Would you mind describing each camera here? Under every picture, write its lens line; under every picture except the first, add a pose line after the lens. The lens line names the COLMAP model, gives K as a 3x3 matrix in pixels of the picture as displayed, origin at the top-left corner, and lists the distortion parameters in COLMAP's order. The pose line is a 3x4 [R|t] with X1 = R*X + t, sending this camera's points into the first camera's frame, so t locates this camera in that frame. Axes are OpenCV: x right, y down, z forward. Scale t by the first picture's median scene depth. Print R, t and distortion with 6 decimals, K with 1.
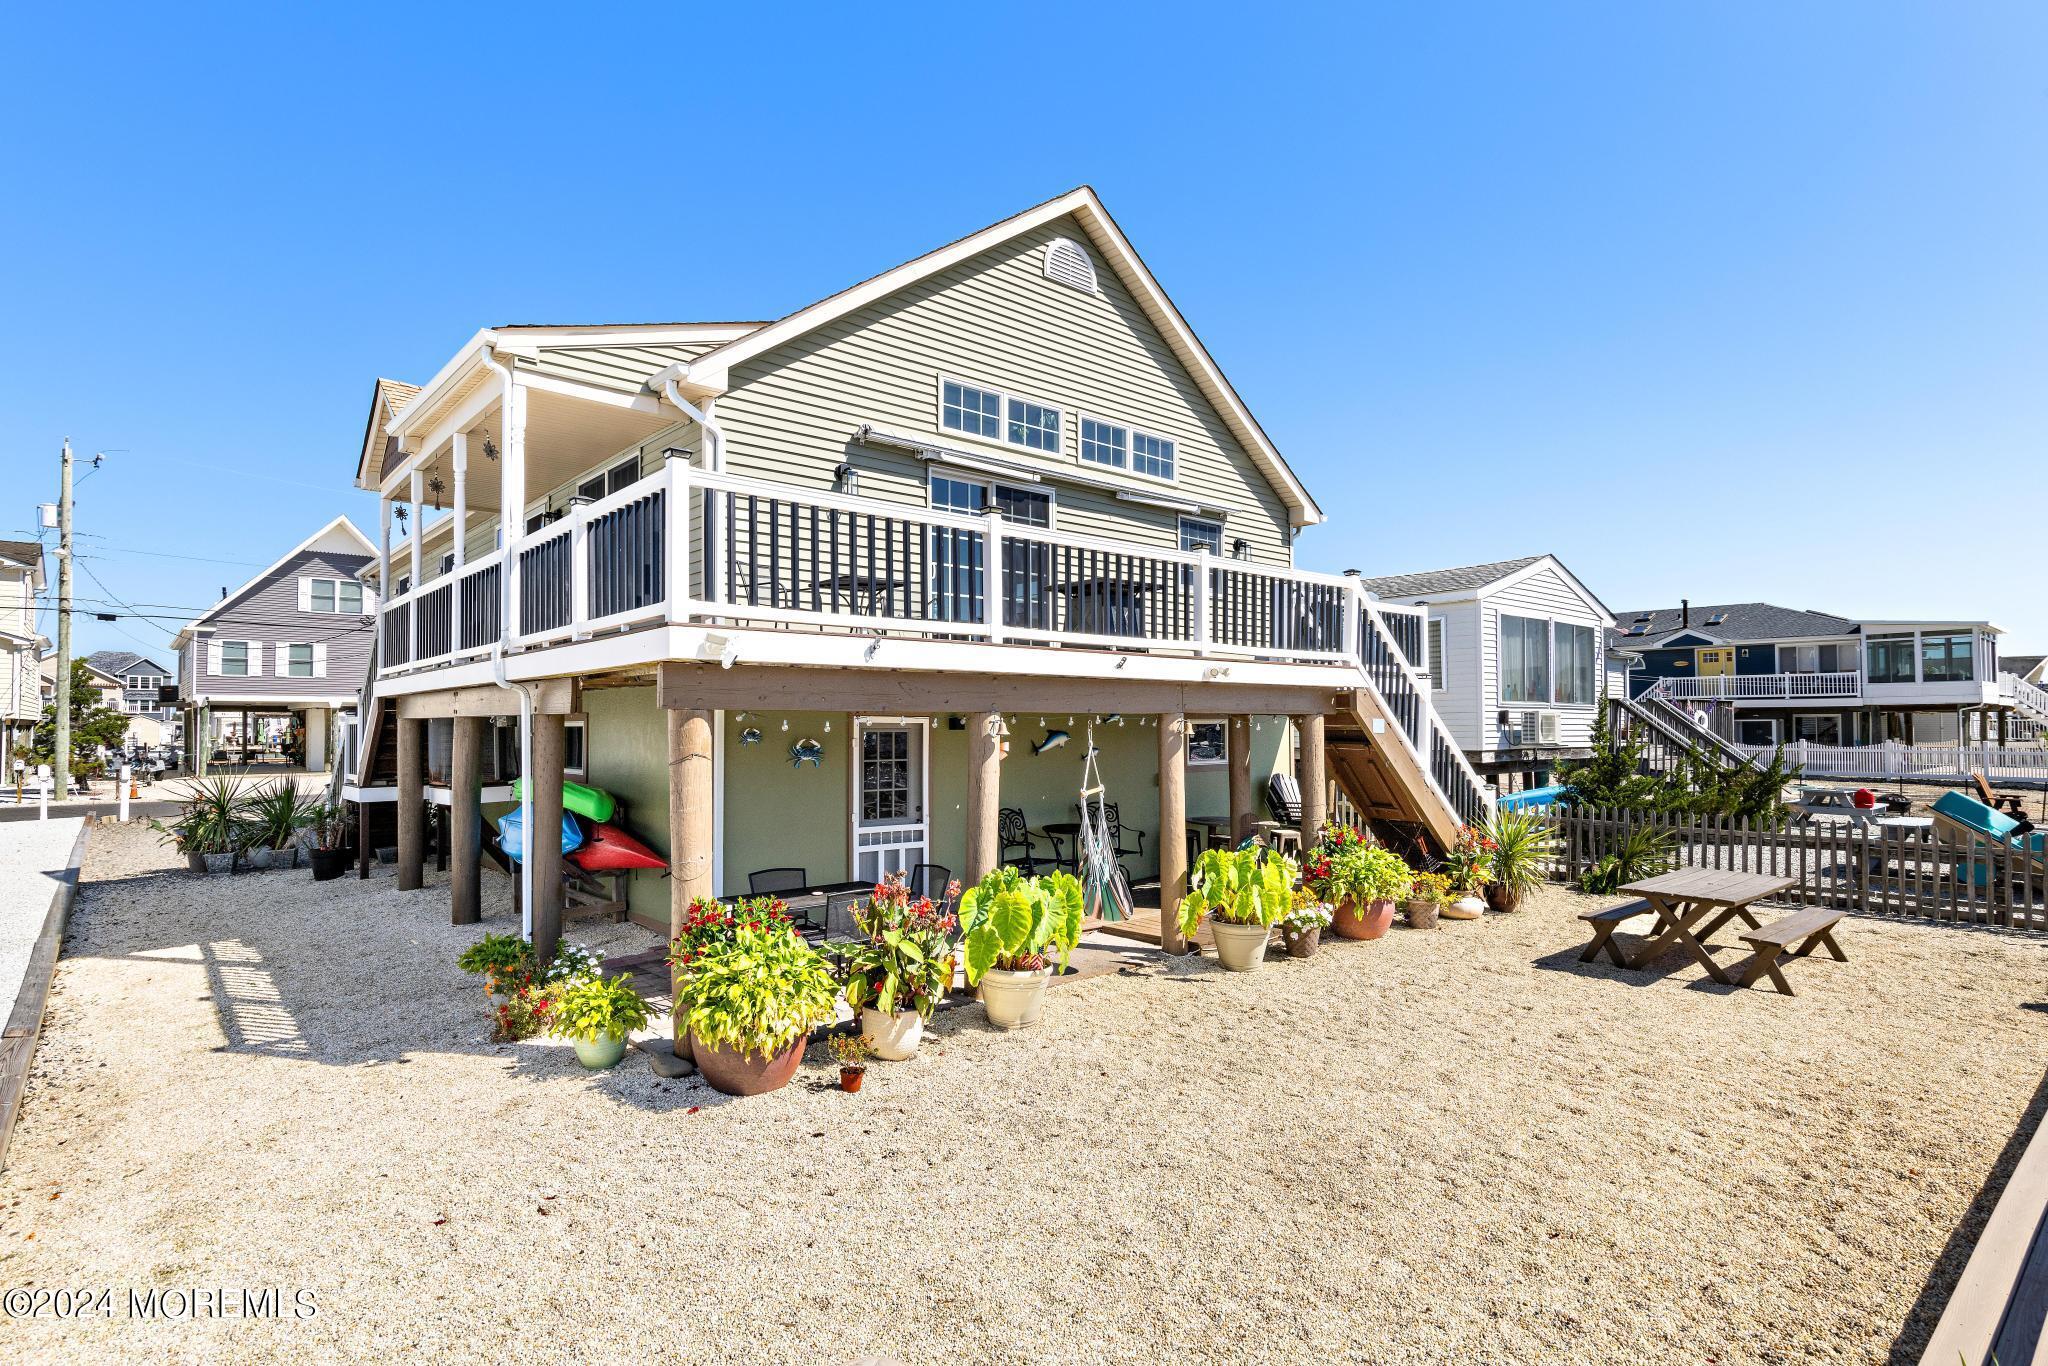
lens RADIAL K [[1068.2, 0, 1034.3], [0, 1068.2, 693.0], [0, 0, 1]] dist [-0.001384, 0.000631]
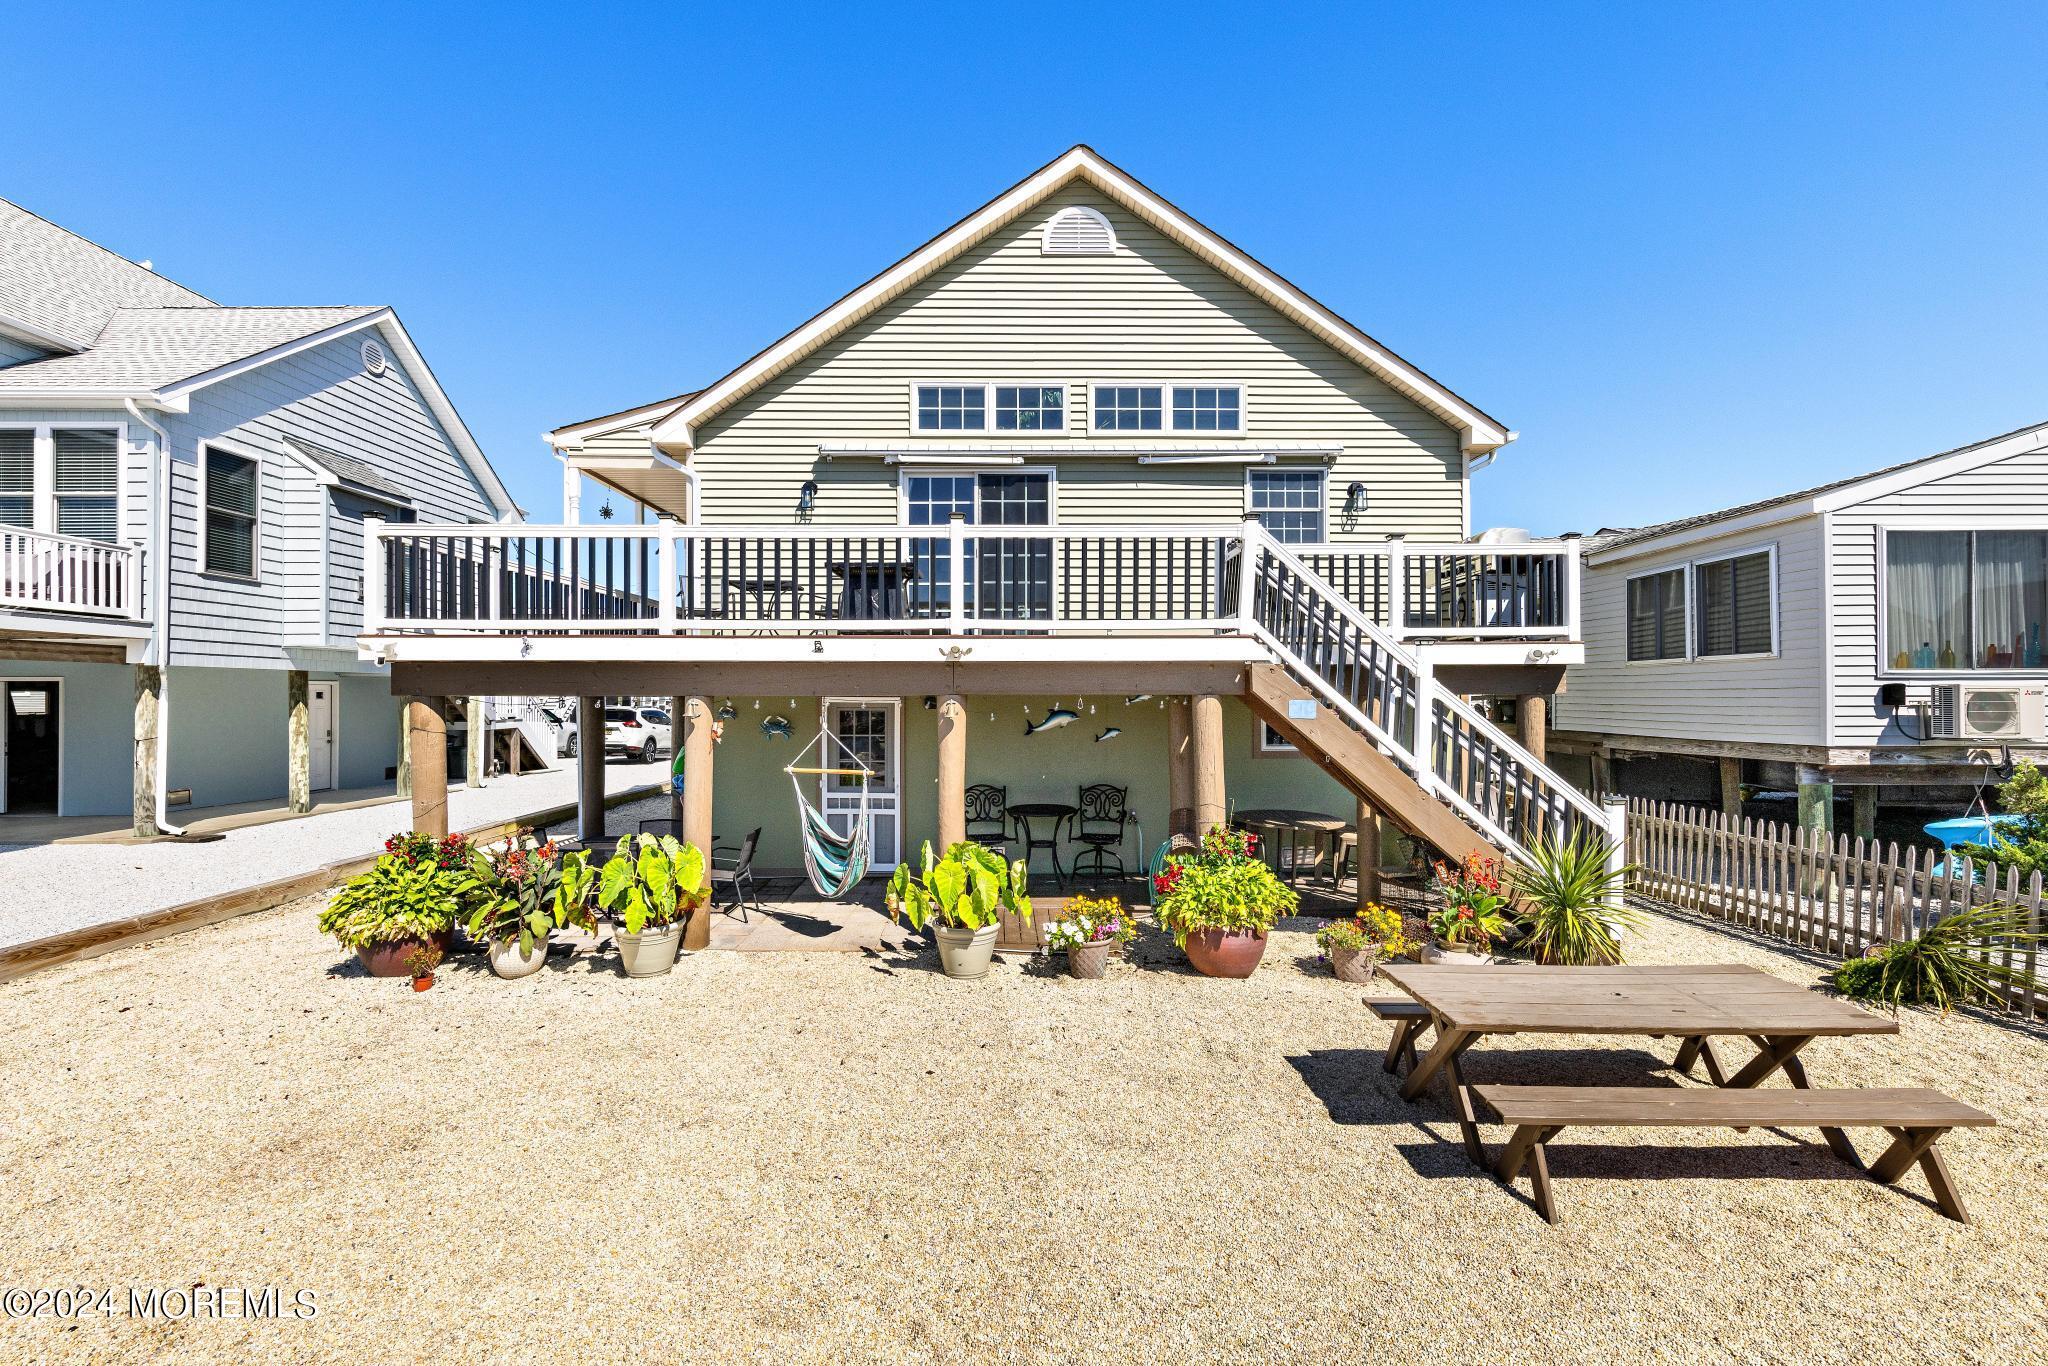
lens RADIAL K [[941.4, 0, 1025.7], [0, 941.4, 690.1], [0, 0, 1]] dist [0.001162, 0.000055]
pose [[0.745069, -0.005600, -0.666964, 0.602455], [0.019927, 0.999705, 0.013867, 0.003500], [0.666690, -0.023623, 0.744961, 0.338626]]
